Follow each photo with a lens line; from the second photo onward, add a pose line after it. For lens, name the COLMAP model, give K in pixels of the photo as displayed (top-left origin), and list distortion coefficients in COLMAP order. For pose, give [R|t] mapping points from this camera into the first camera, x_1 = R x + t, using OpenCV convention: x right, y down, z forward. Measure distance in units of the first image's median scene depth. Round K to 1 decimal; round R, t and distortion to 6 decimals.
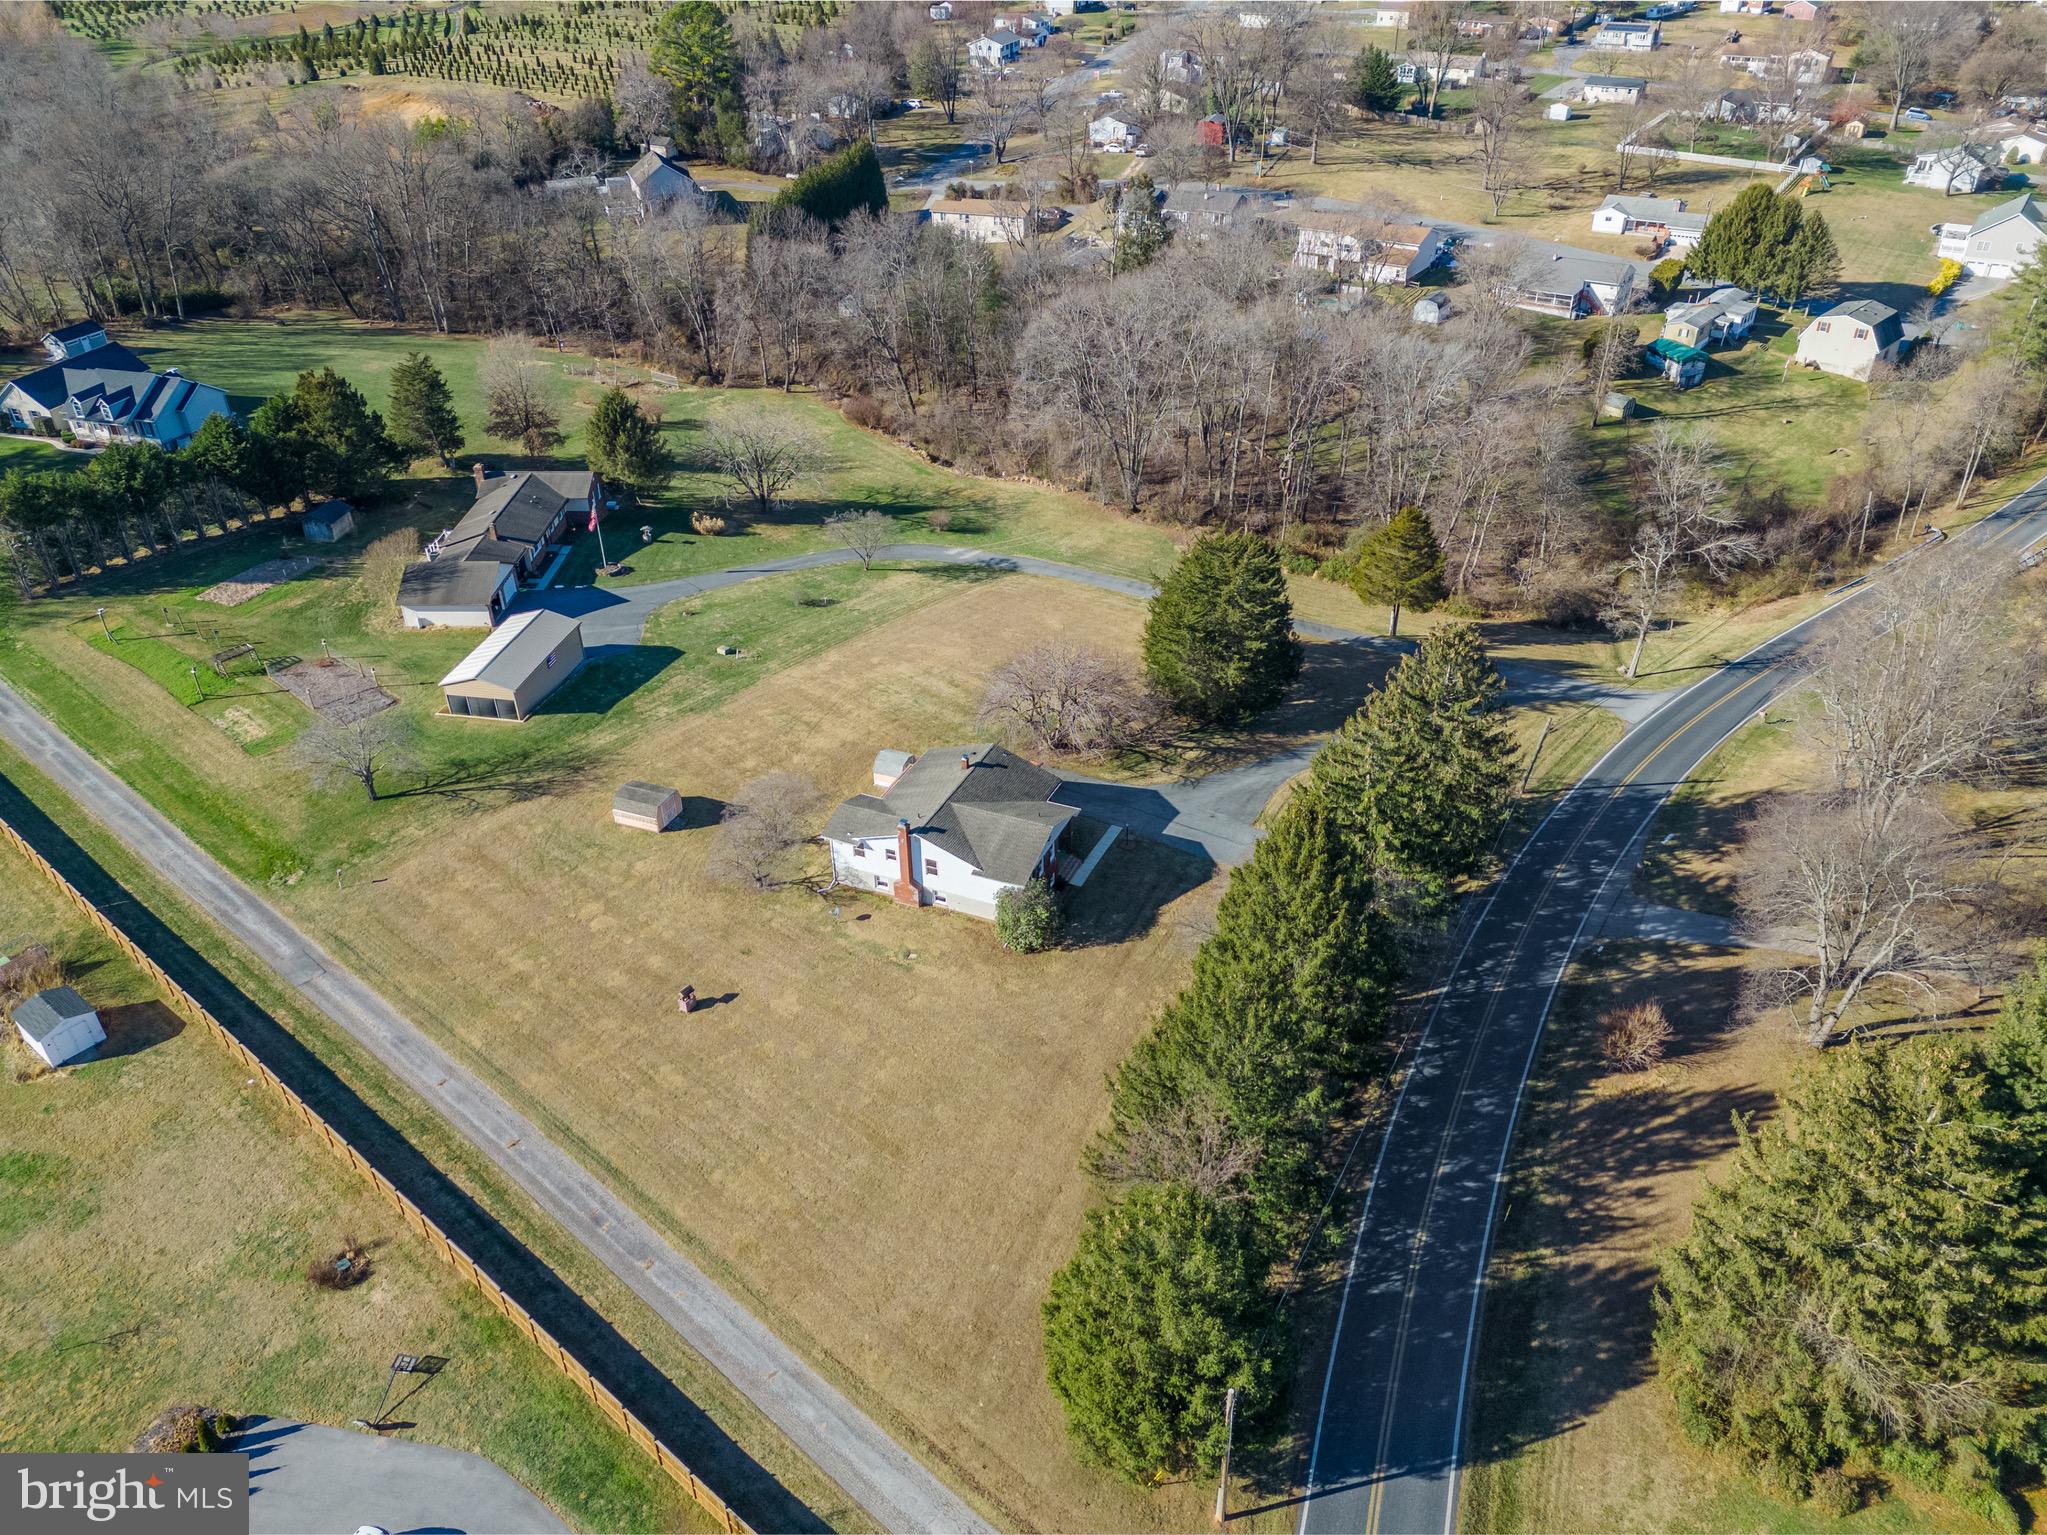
lens RADIAL K [[1505.7, 0, 1020.5], [0, 1505.7, 766.3], [0, 0, 1]] dist [0.076999, -0.059743]
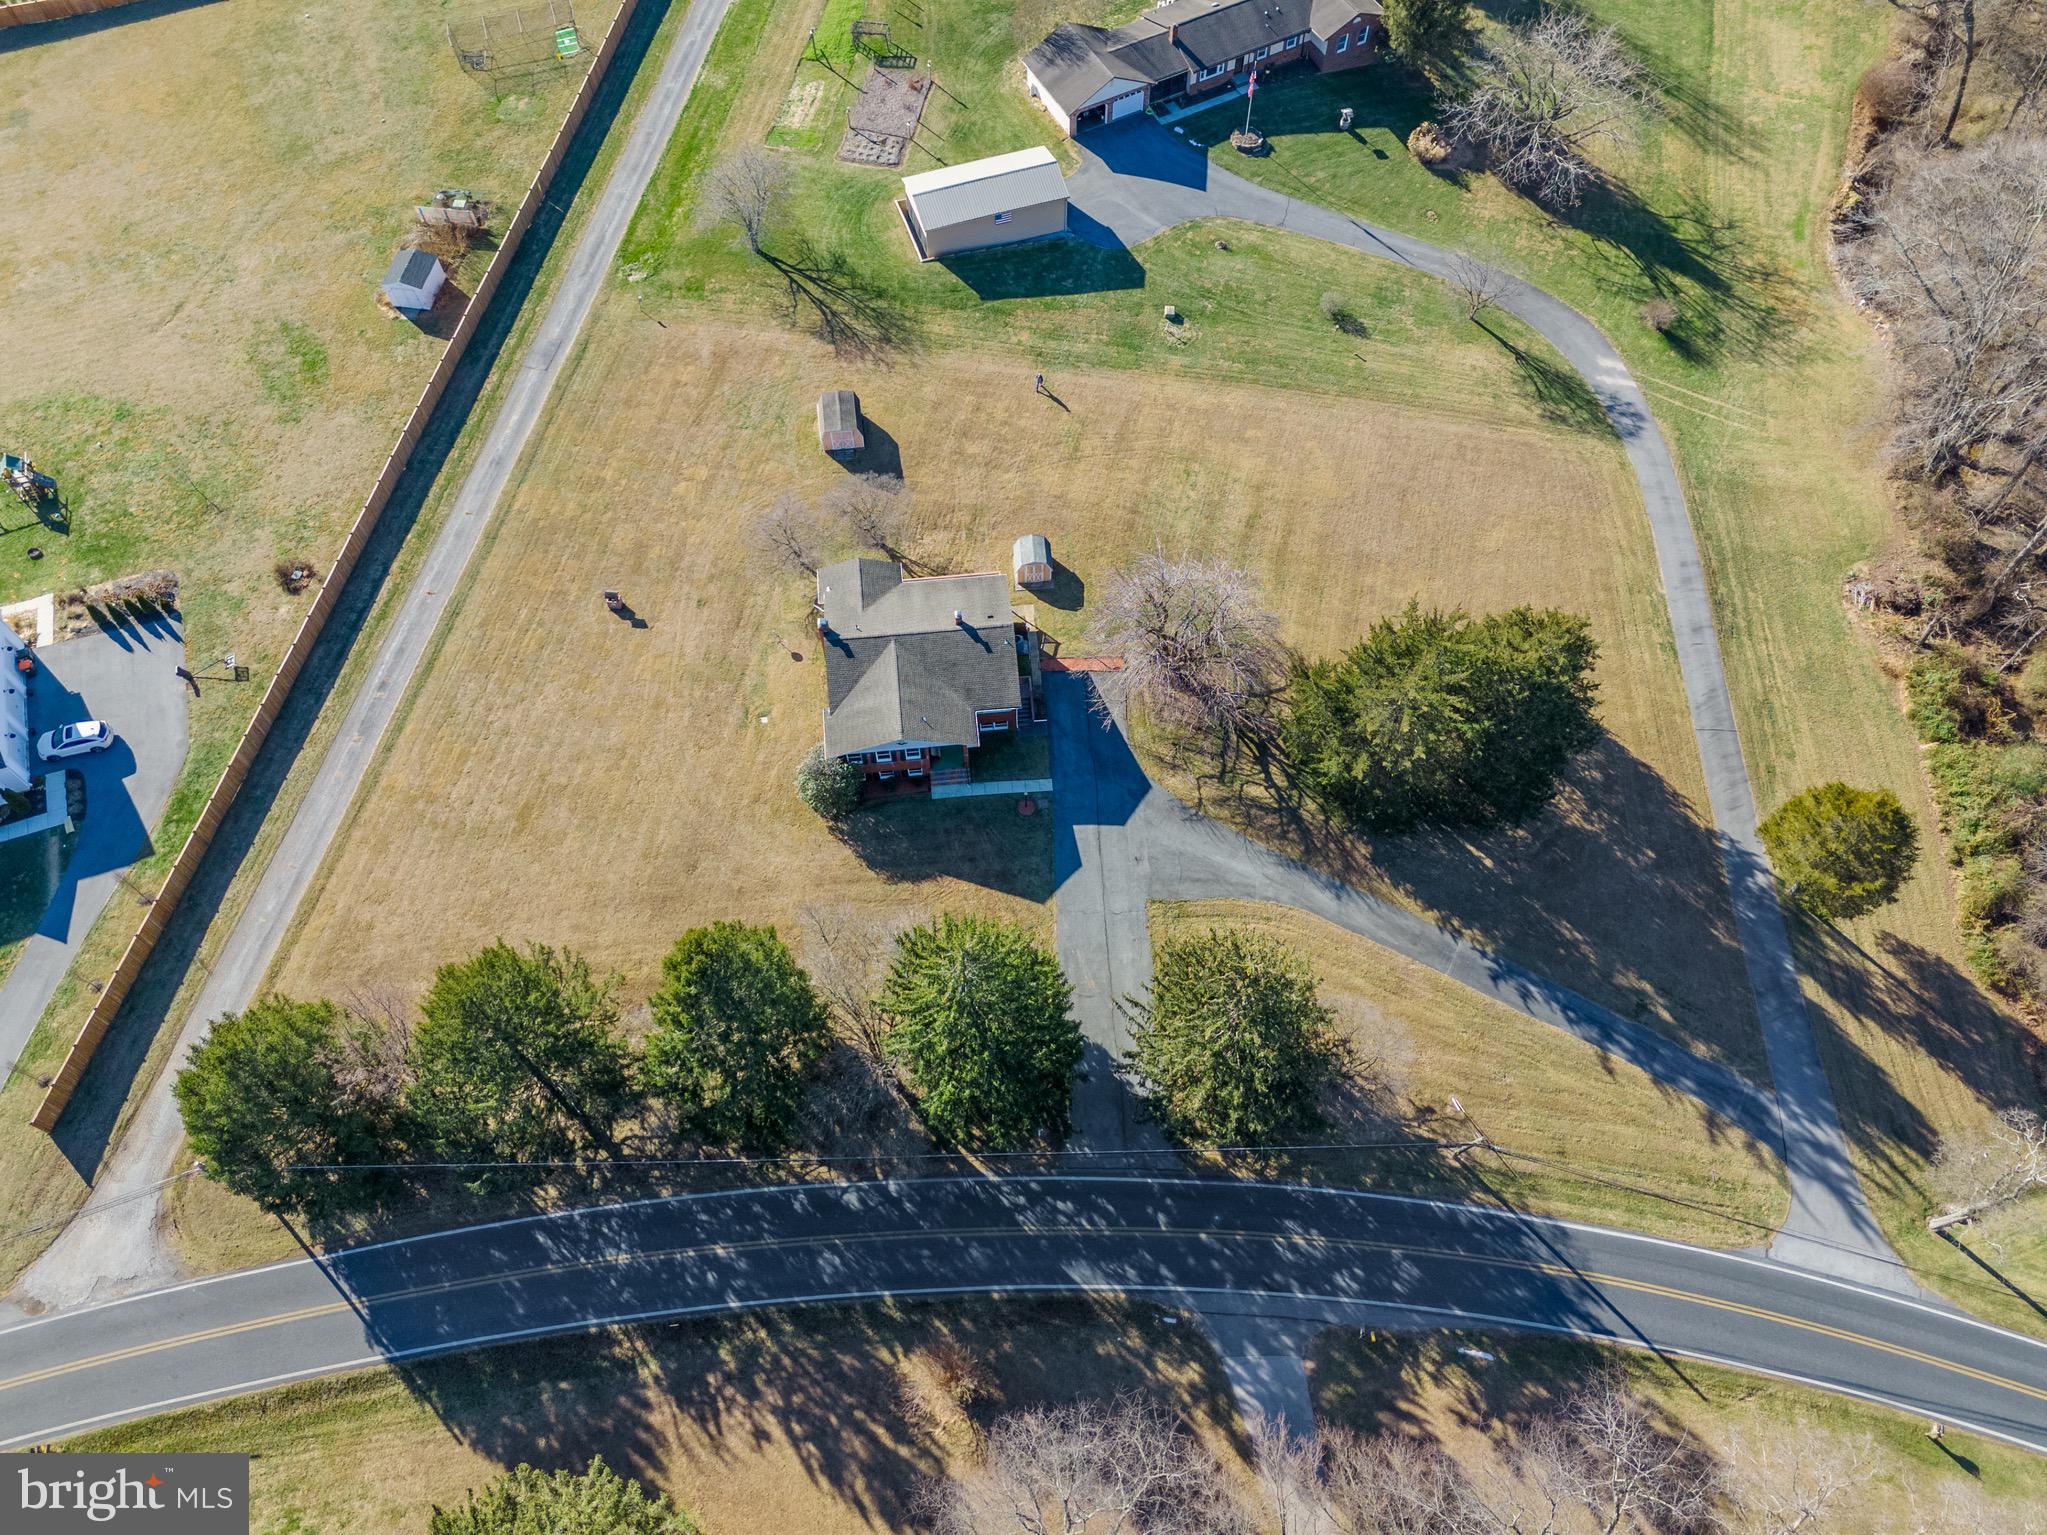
lens RADIAL K [[1505.7, 0, 1013.8], [0, 1505.7, 782.0], [0, 0, 1]] dist [0.076999, -0.059743]
pose [[0.494250, 0.759304, -0.423290, 0.573007], [-0.465828, 0.642441, 0.608501, -0.658811], [0.733976, -0.103571, 0.671231, 0.490655]]
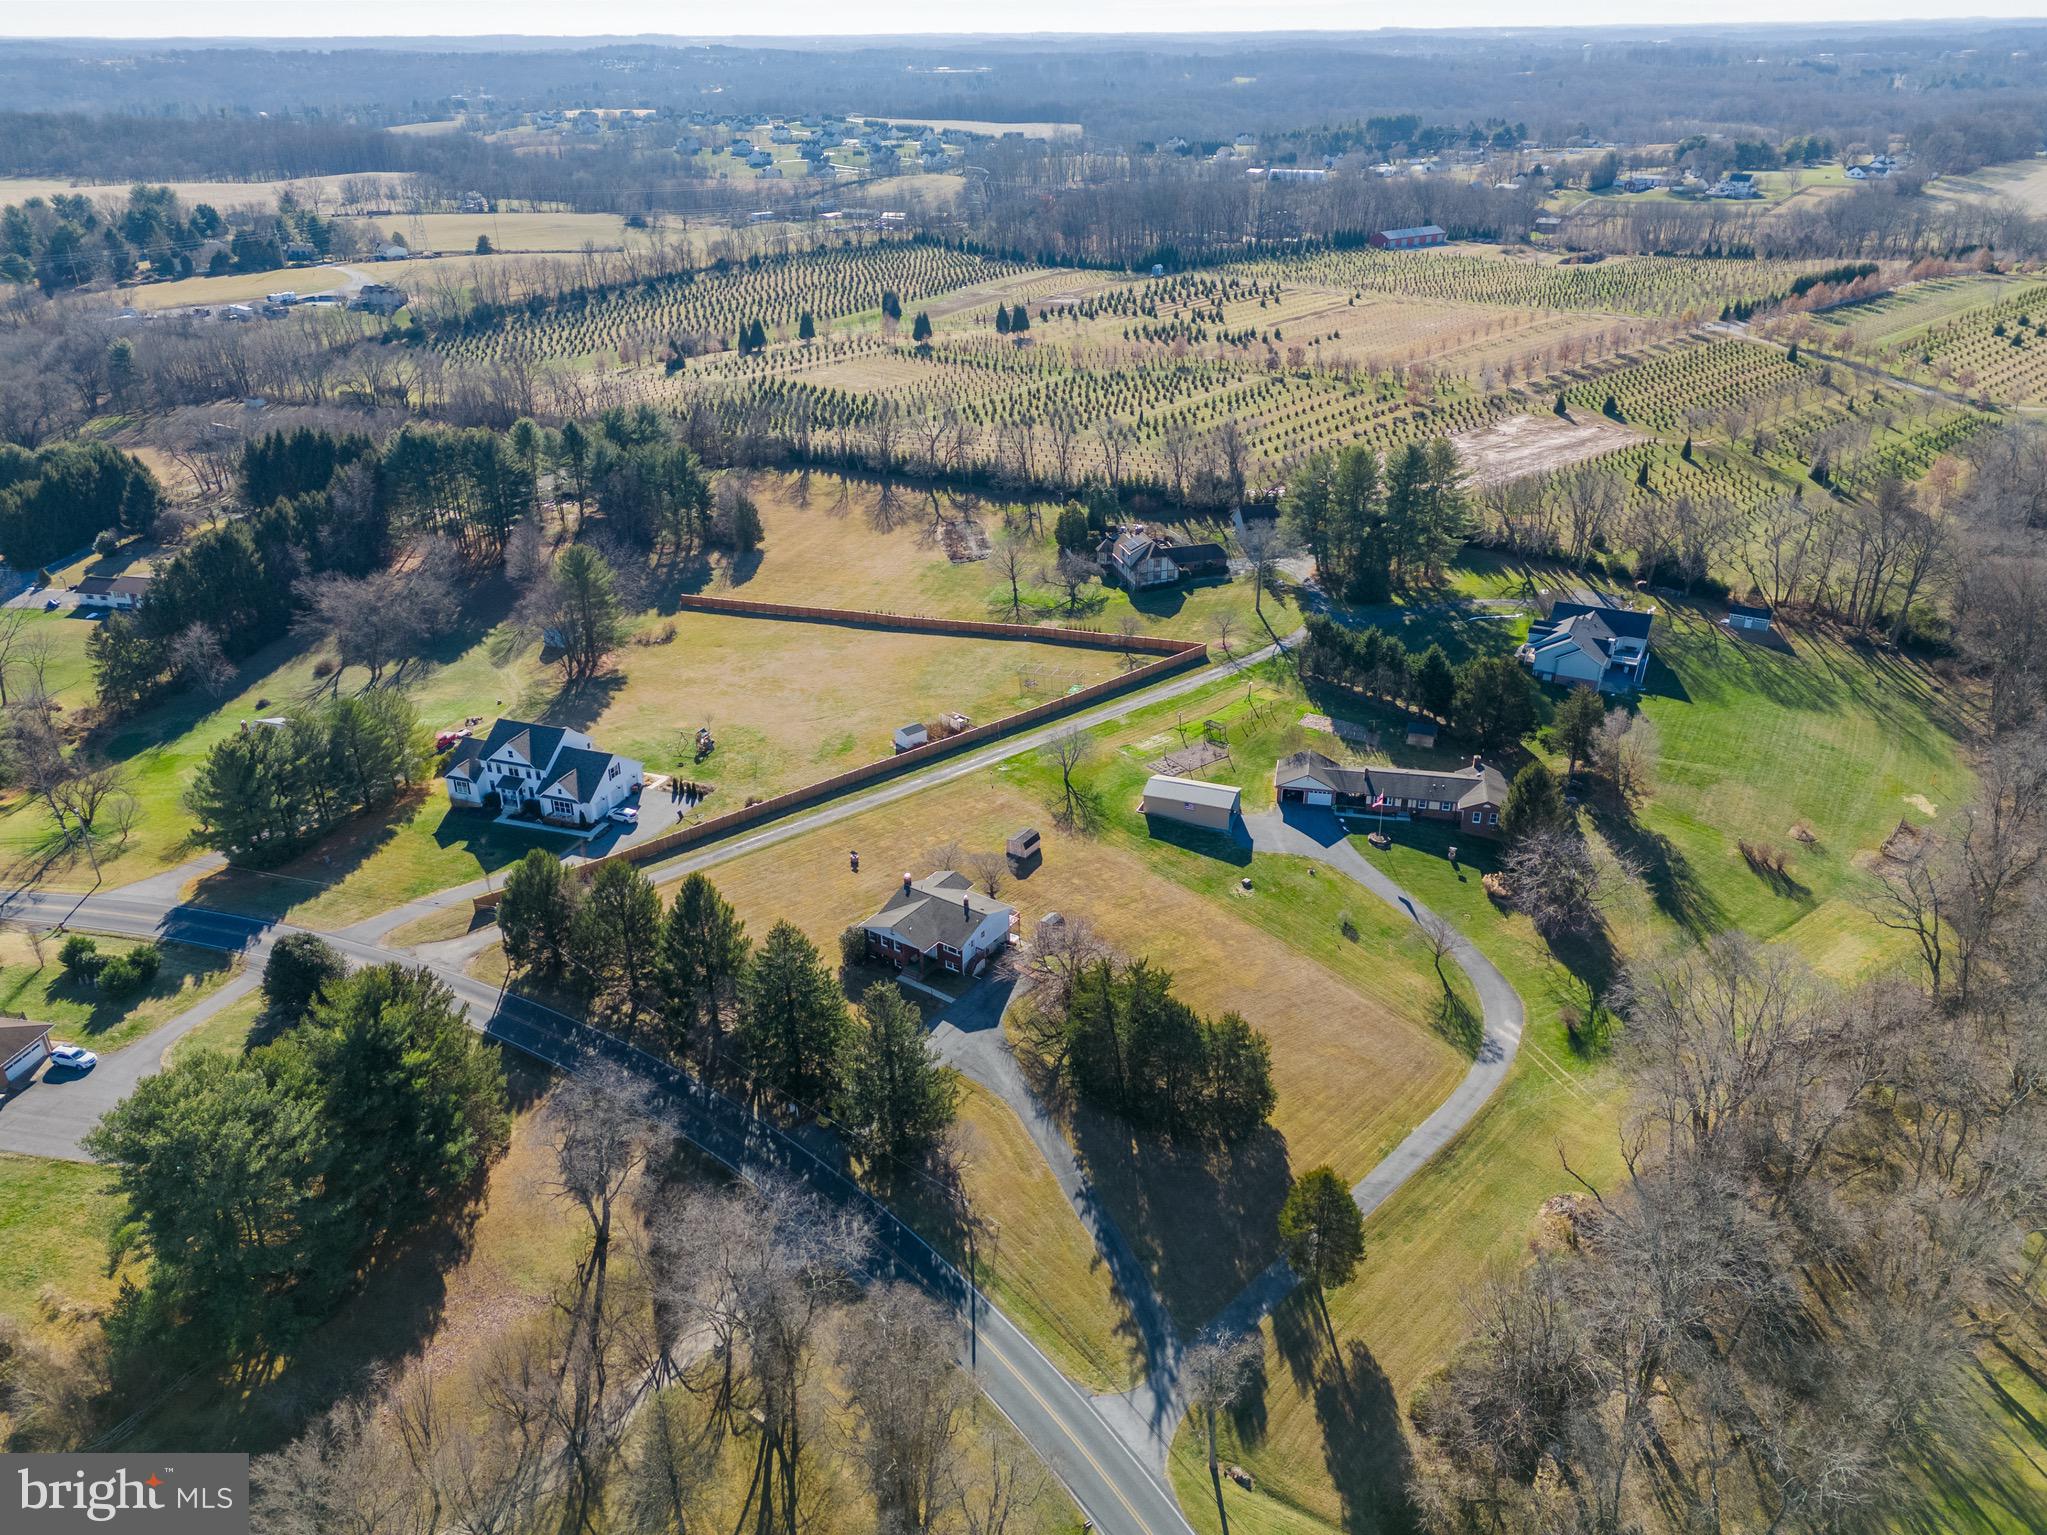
lens RADIAL K [[1505.7, 0, 1036.2], [0, 1505.7, 760.6], [0, 0, 1]] dist [0.076999, -0.059743]
pose [[-0.175725, 0.445634, -0.877799, 1.688416], [-0.521023, 0.714449, 0.467009, -1.173203], [0.835258, 0.539418, 0.106639, 1.018932]]
